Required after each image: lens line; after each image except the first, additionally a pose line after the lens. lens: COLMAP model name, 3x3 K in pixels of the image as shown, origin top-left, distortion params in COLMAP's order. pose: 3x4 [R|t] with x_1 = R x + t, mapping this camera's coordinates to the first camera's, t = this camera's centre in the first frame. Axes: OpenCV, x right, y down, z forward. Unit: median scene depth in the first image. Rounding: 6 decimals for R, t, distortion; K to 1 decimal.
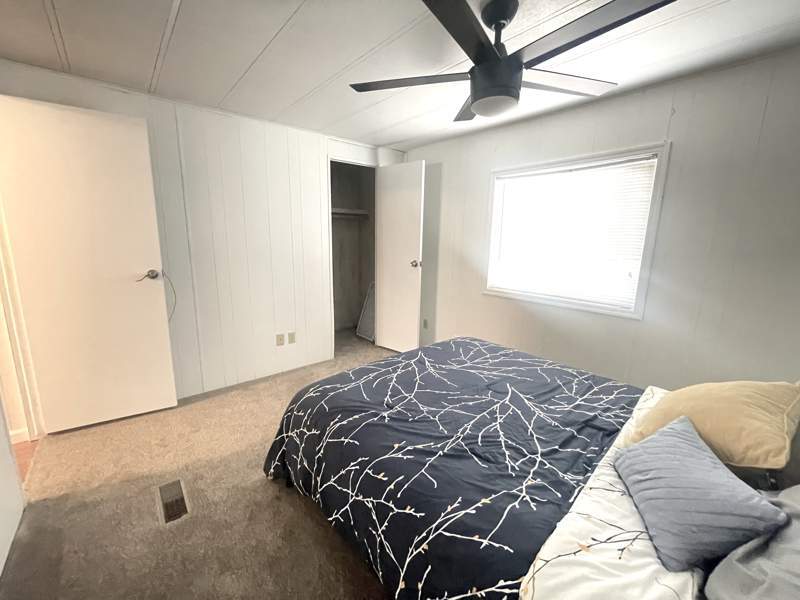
lens RADIAL K [[322.7, 0, 398.2], [0, 322.7, 299.1], [0, 0, 1]] dist [-0.000898, -0.001637]
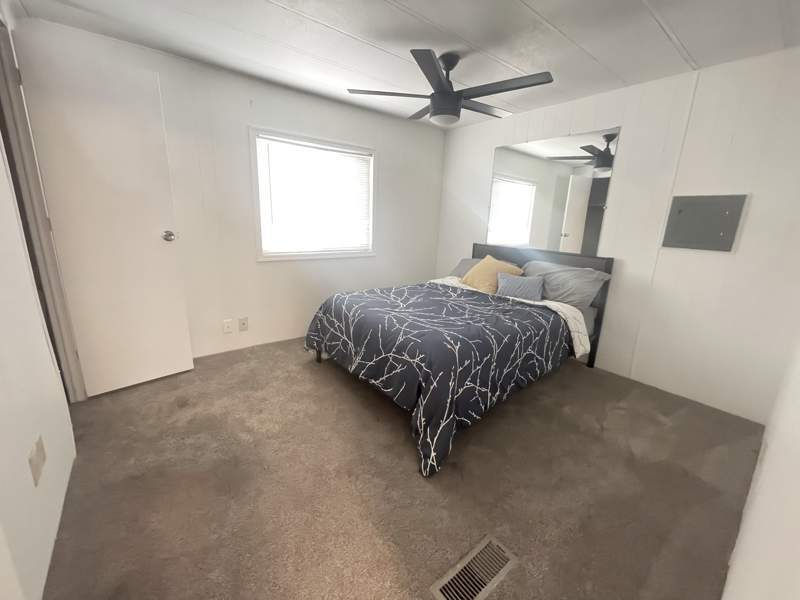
lens RADIAL K [[322.7, 0, 398.3], [0, 322.7, 301.0], [0, 0, 1]] dist [-0.000898, -0.001637]
pose [[0.037276, -0.265582, 0.963367, -1.161948], [0.156163, 0.953741, 0.256886, -0.152365], [-0.987028, 0.140867, 0.077026, 0.984051]]
